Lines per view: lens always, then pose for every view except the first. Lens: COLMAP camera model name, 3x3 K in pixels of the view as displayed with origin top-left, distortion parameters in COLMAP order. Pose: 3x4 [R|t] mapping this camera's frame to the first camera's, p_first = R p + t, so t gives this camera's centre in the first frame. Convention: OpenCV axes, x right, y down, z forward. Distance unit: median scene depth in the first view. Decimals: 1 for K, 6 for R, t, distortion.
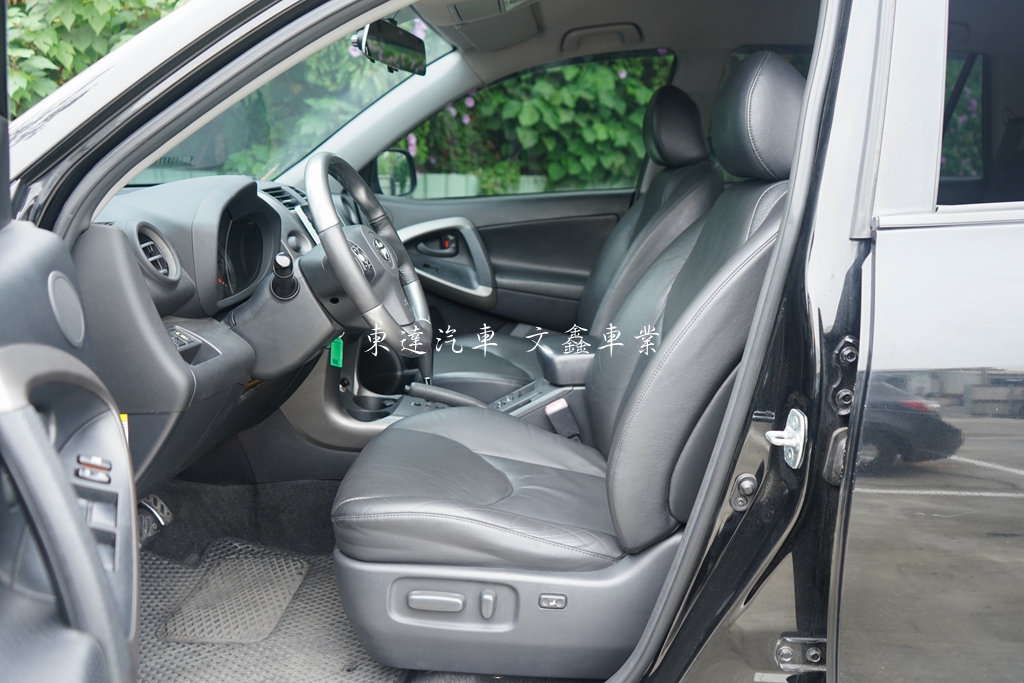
lens RADIAL K [[819.7, 0, 512.0], [0, 819.7, 341.5], [0, 0, 1]] dist [-0.006960, -0.000374]
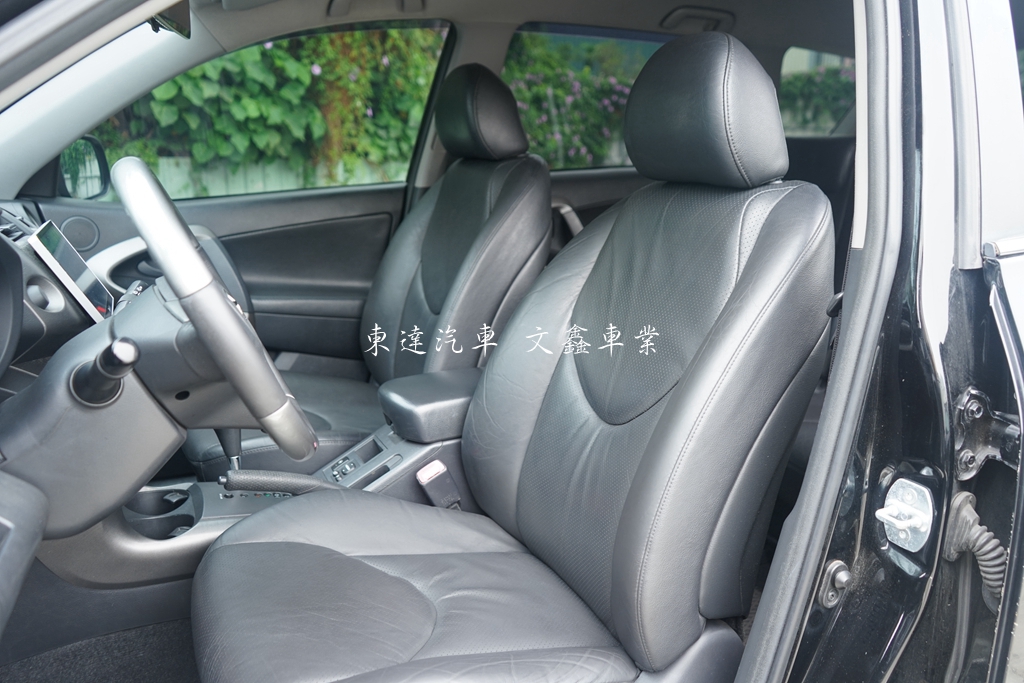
lens RADIAL K [[819.7, 0, 512.0], [0, 819.7, 341.5], [0, 0, 1]] dist [-0.006960, -0.000374]
pose [[0.895962, -0.107449, 0.430938, -0.075961], [0.094731, 0.994199, 0.050936, -0.029305], [-0.433911, -0.004814, 0.900943, 0.096132]]
